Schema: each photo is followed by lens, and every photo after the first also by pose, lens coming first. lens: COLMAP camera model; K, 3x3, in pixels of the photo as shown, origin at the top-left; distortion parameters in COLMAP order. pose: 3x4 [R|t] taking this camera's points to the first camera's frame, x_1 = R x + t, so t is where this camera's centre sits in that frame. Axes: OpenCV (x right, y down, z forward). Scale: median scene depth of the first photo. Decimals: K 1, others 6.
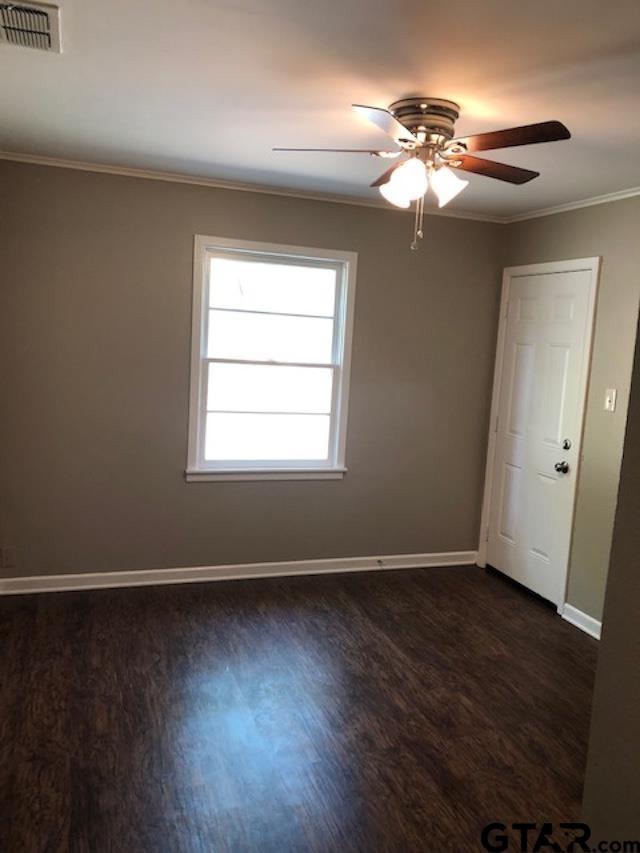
lens RADIAL K [[705.6, 0, 321.5], [0, 705.6, 421.8], [0, 0, 1]] dist [0.025436, -0.003288]
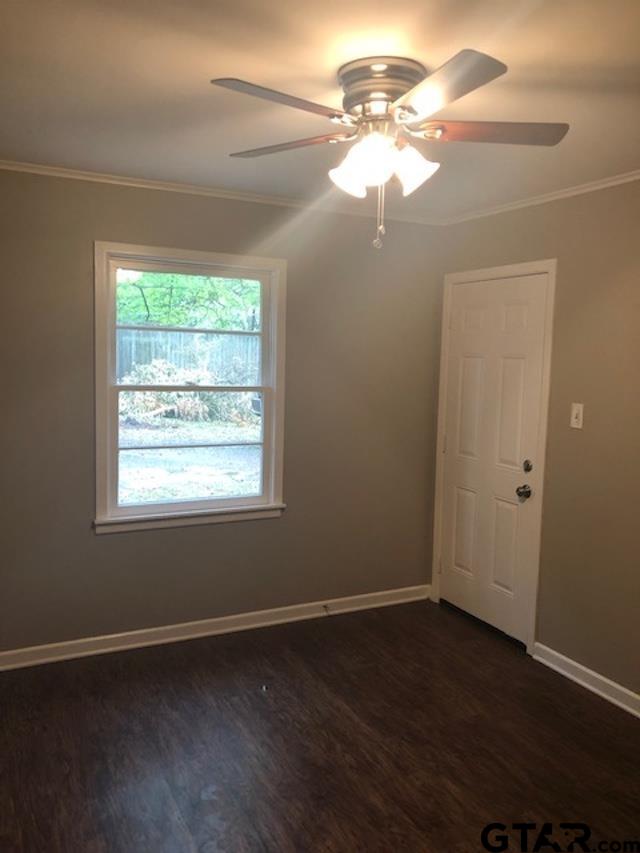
lens RADIAL K [[705.6, 0, 321.5], [0, 705.6, 421.8], [0, 0, 1]] dist [0.025436, -0.003288]
pose [[0.991247, -0.044703, 0.124221, -0.029104], [0.046796, 0.998807, -0.013978, -0.027551], [-0.123448, 0.019668, 0.992156, 0.154466]]
